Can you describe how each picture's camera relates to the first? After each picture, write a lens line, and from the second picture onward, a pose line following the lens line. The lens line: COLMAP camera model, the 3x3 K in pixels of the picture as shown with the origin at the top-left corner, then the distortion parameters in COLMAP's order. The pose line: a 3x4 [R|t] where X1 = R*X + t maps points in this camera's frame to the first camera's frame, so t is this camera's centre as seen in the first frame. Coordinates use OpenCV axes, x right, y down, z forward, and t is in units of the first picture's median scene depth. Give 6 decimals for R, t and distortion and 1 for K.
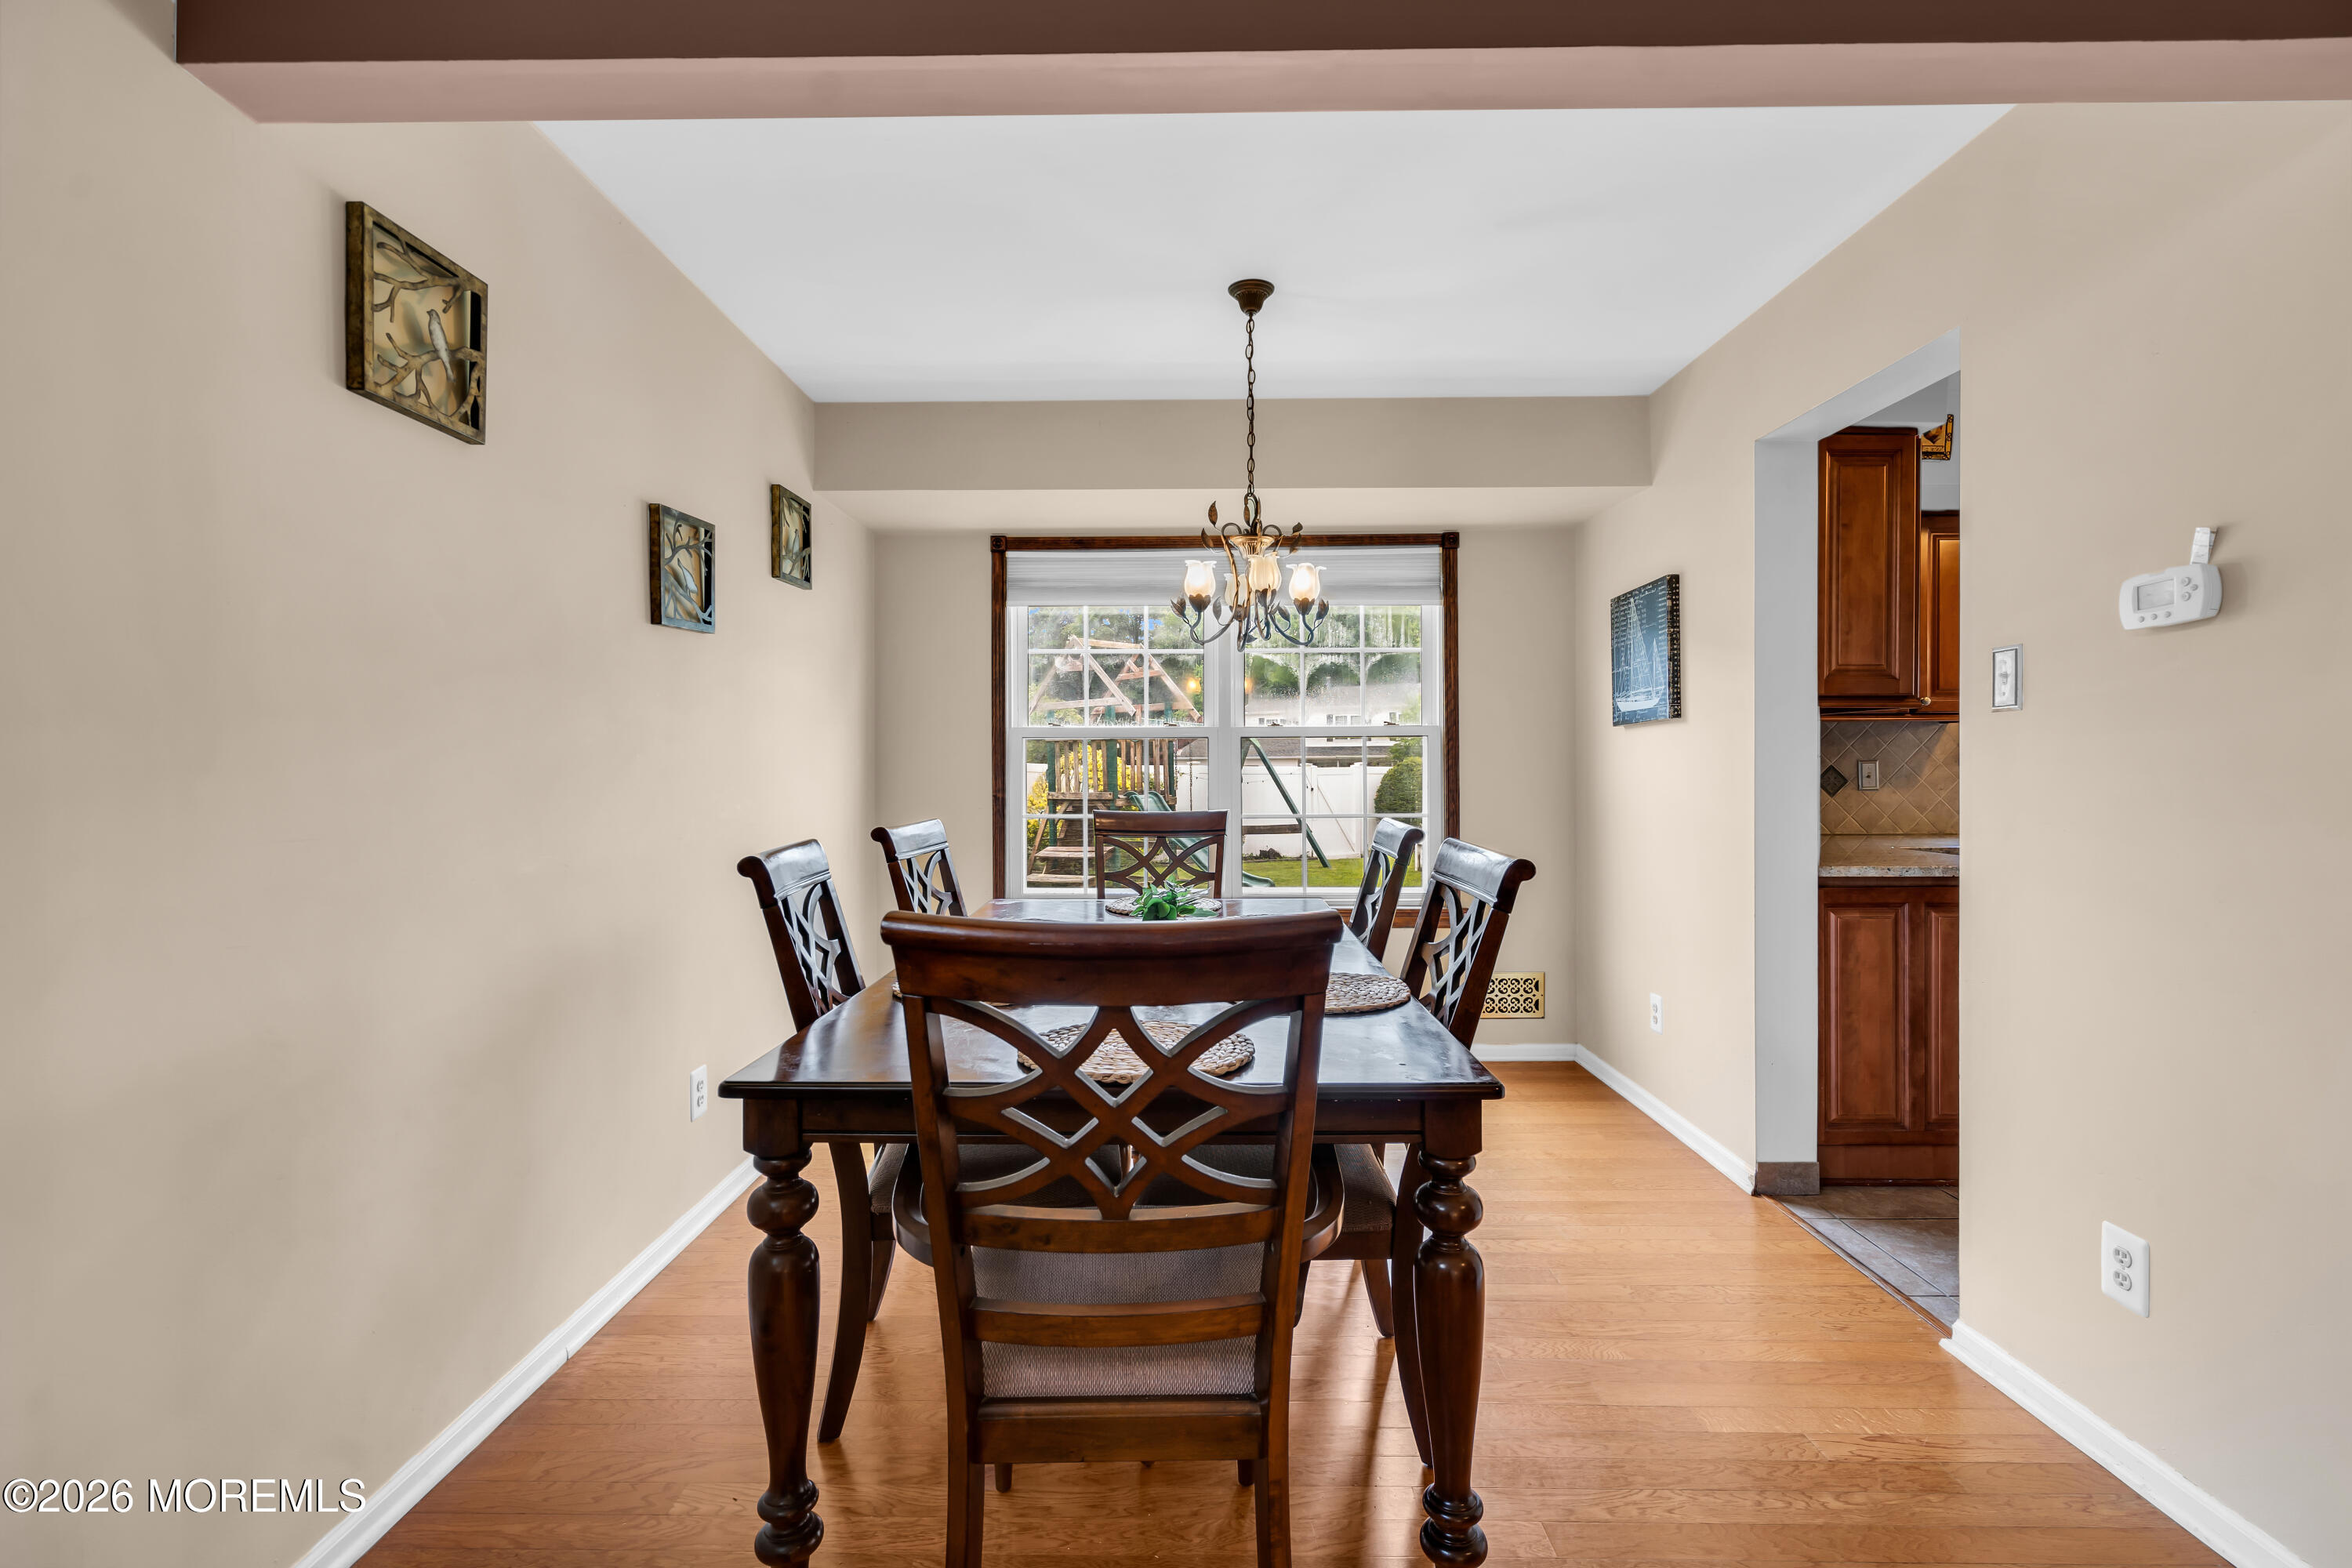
lens RADIAL K [[1076.9, 0, 1176.2], [0, 1076.9, 773.3], [0, 0, 1]] dist [-0.001455, -0.000594]
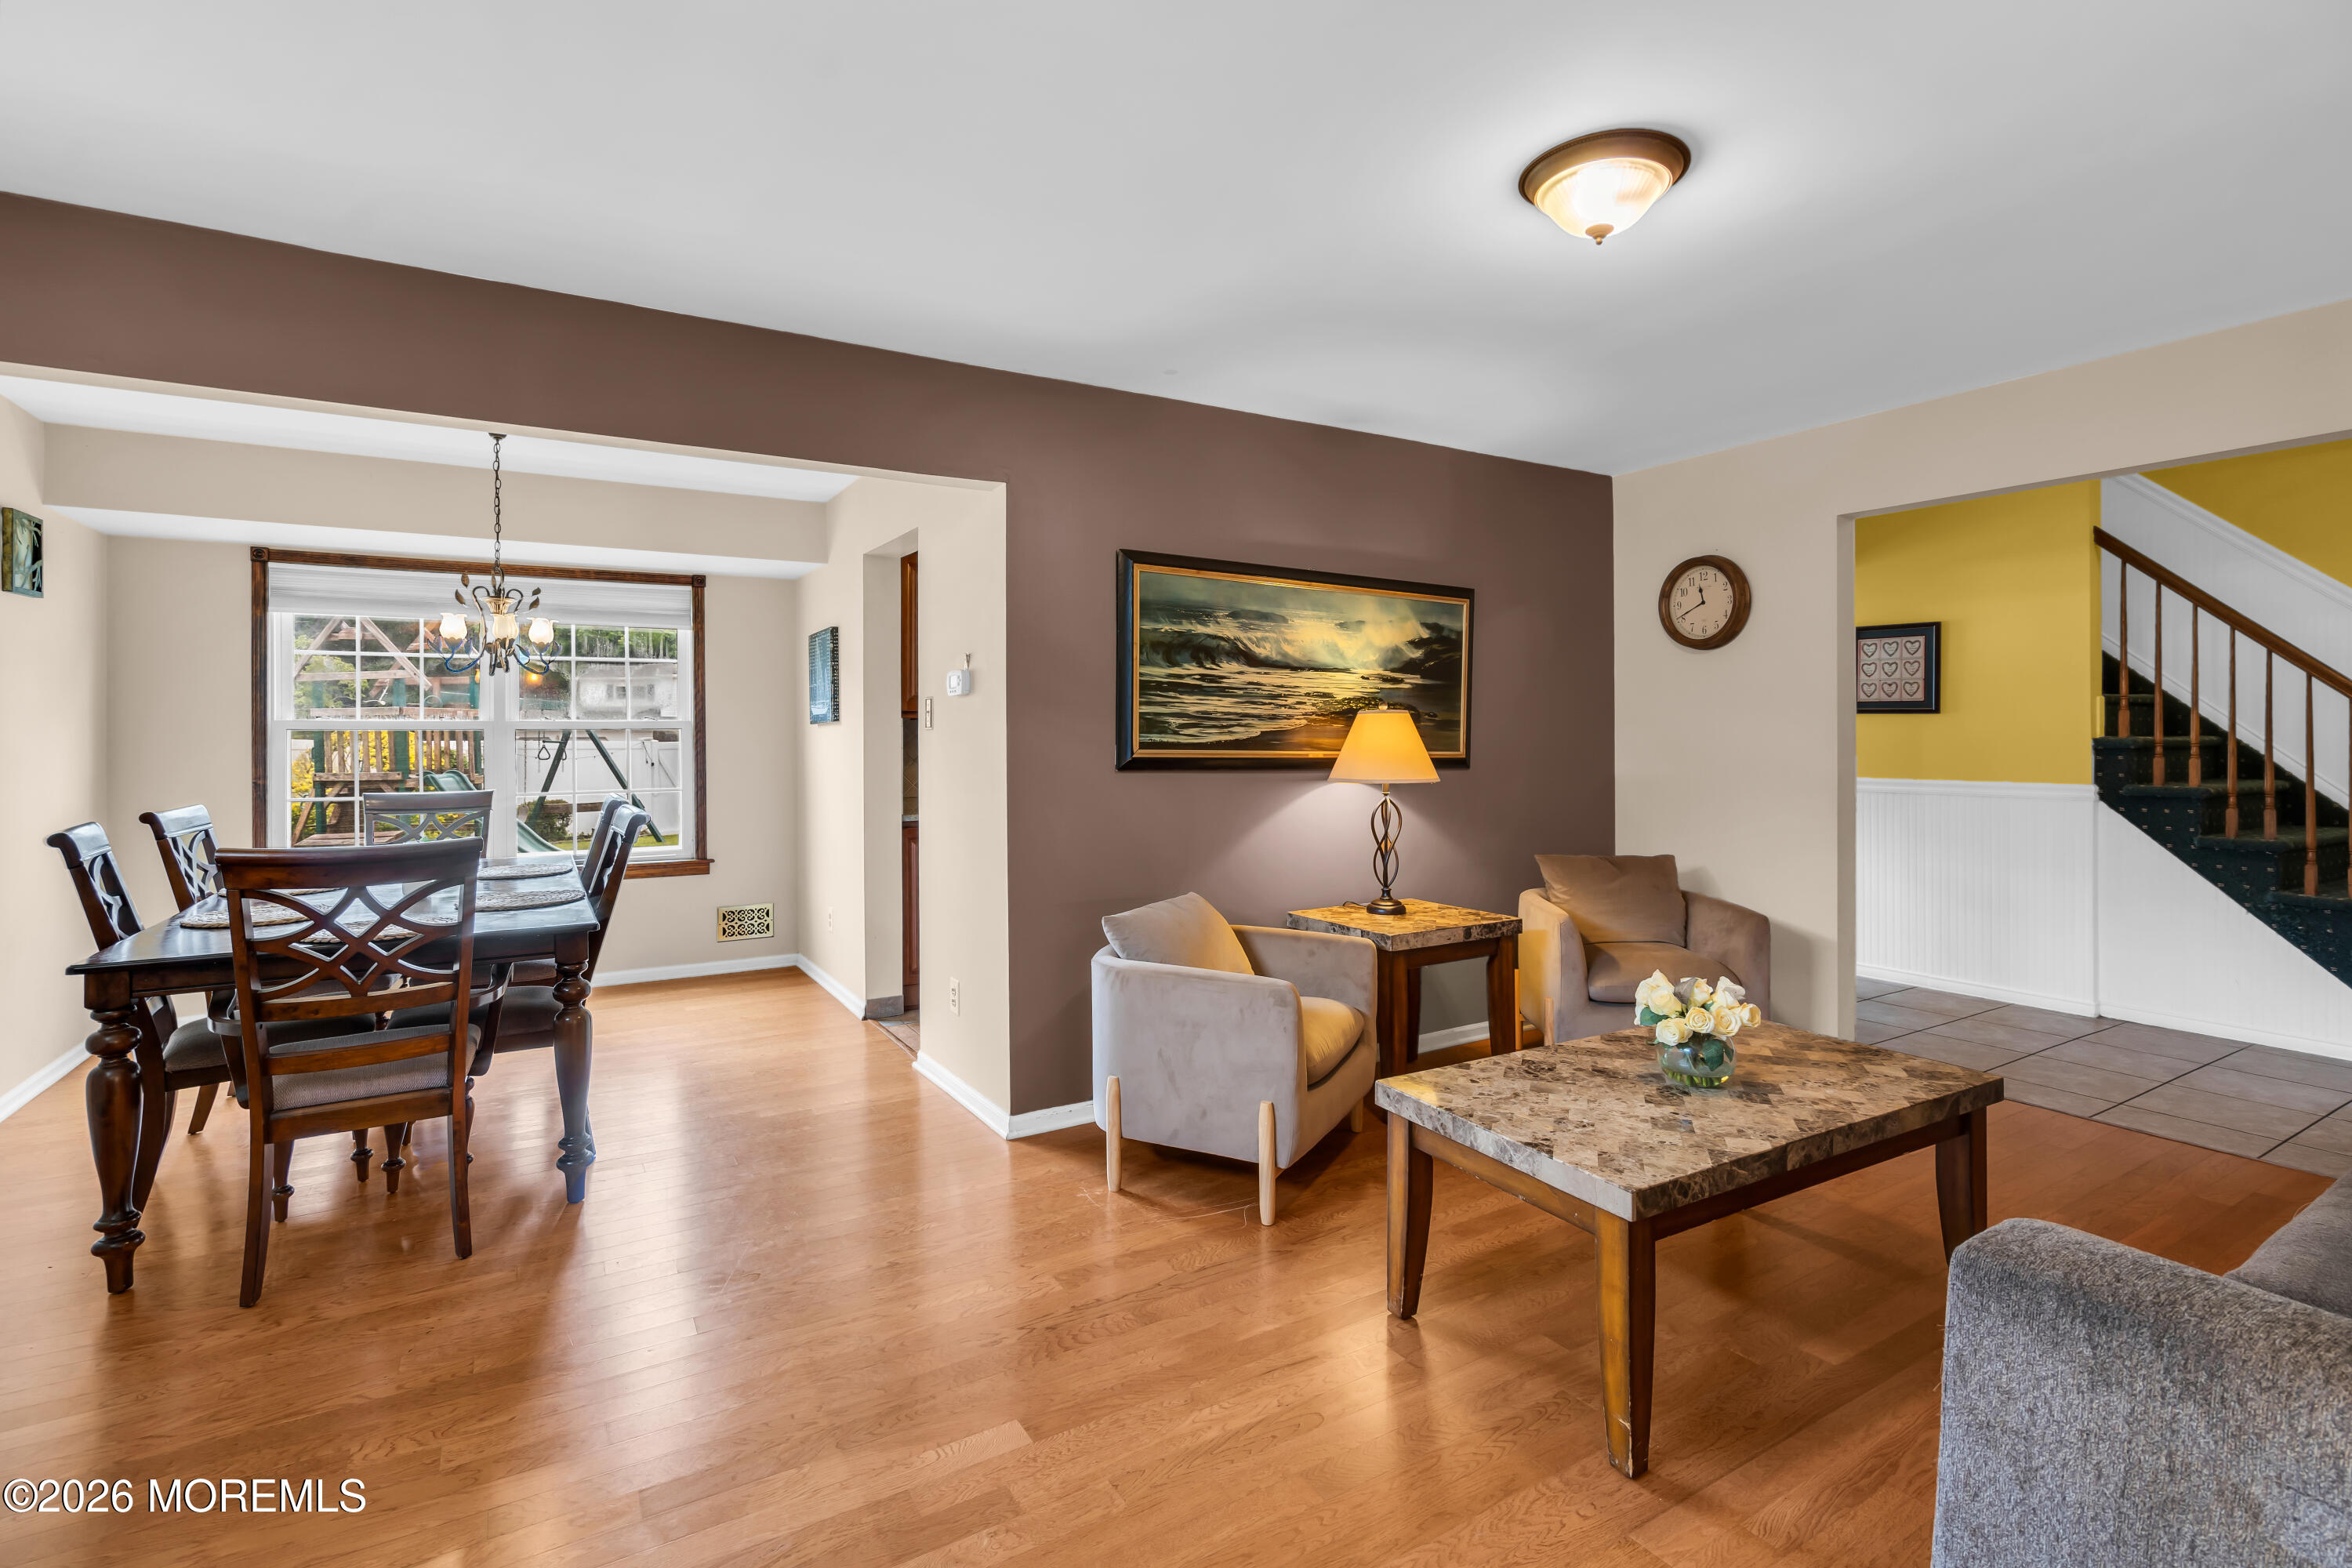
lens RADIAL K [[1076.9, 0, 1159.1], [0, 1076.9, 733.8], [0, 0, 1]] dist [-0.001455, -0.000594]
pose [[0.853565, 0.000173, 0.520986, 0.060034], [0.004387, 0.999962, -0.007520, -0.020416], [-0.520967, 0.008705, 0.853532, -0.522317]]
